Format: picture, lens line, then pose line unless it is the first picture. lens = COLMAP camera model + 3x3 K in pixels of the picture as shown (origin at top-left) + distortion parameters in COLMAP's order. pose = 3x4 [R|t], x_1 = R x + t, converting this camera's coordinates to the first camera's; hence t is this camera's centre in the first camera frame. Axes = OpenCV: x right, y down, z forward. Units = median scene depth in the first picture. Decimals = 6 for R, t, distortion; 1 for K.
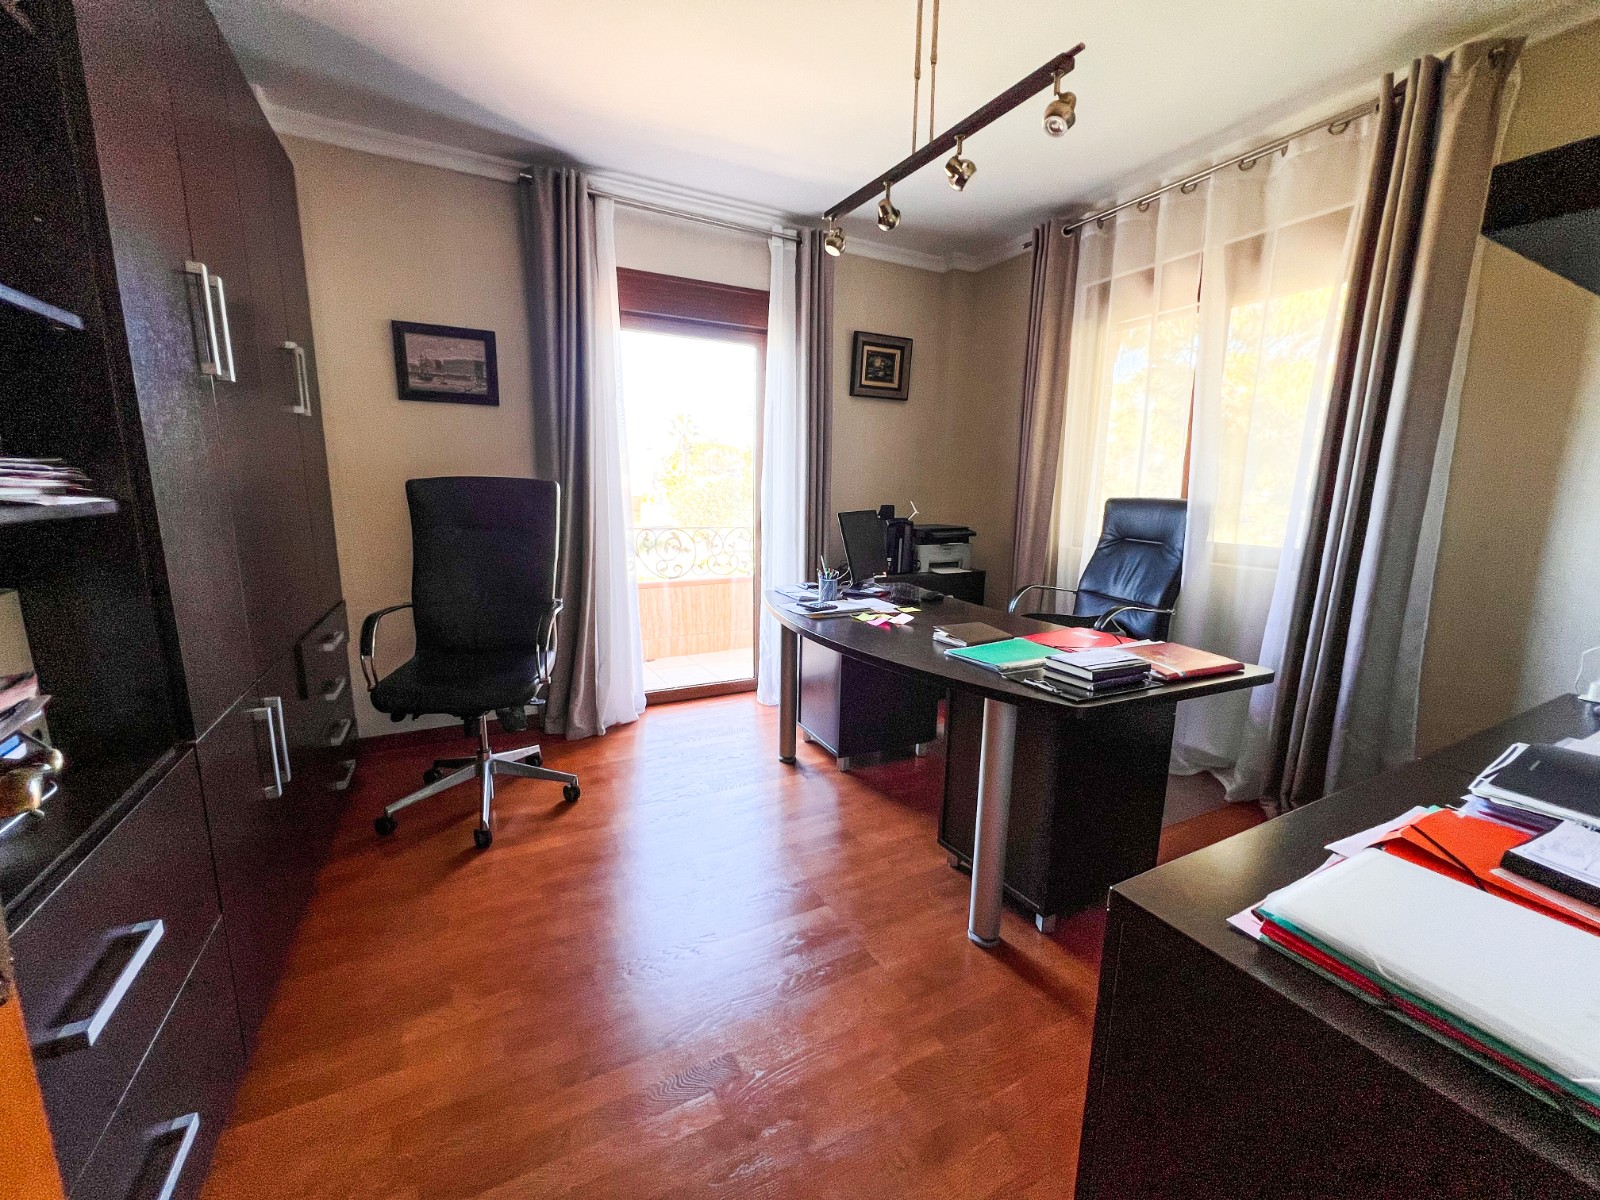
lens RADIAL K [[636.9, 0, 795.6], [0, 636.9, 603.8], [0, 0, 1]] dist [-0.000631, -0.000315]
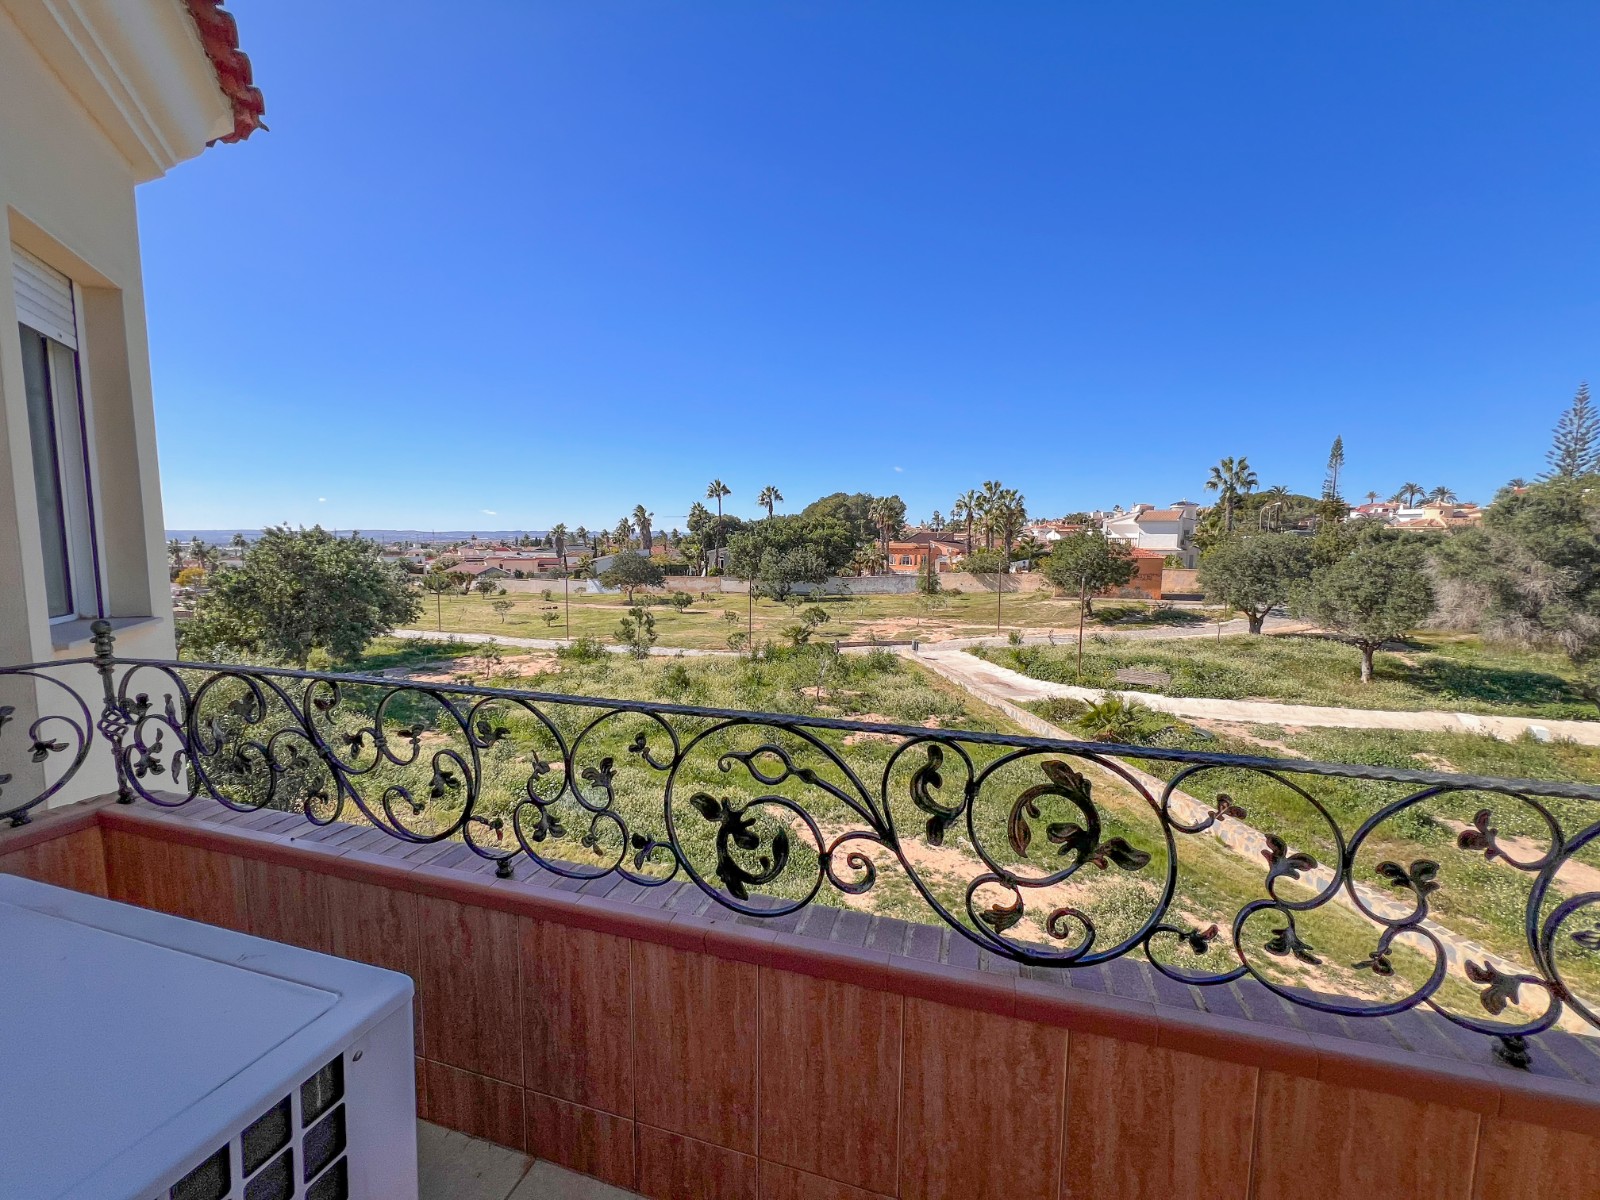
lens RADIAL K [[636.9, 0, 795.6], [0, 636.9, 603.8], [0, 0, 1]] dist [-0.000631, -0.000315]
pose [[0.722007, 0.060104, -0.689271, -0.109257], [-0.124590, 0.991229, -0.044073, -0.143040], [0.680576, 0.117697, 0.723162, 0.764013]]
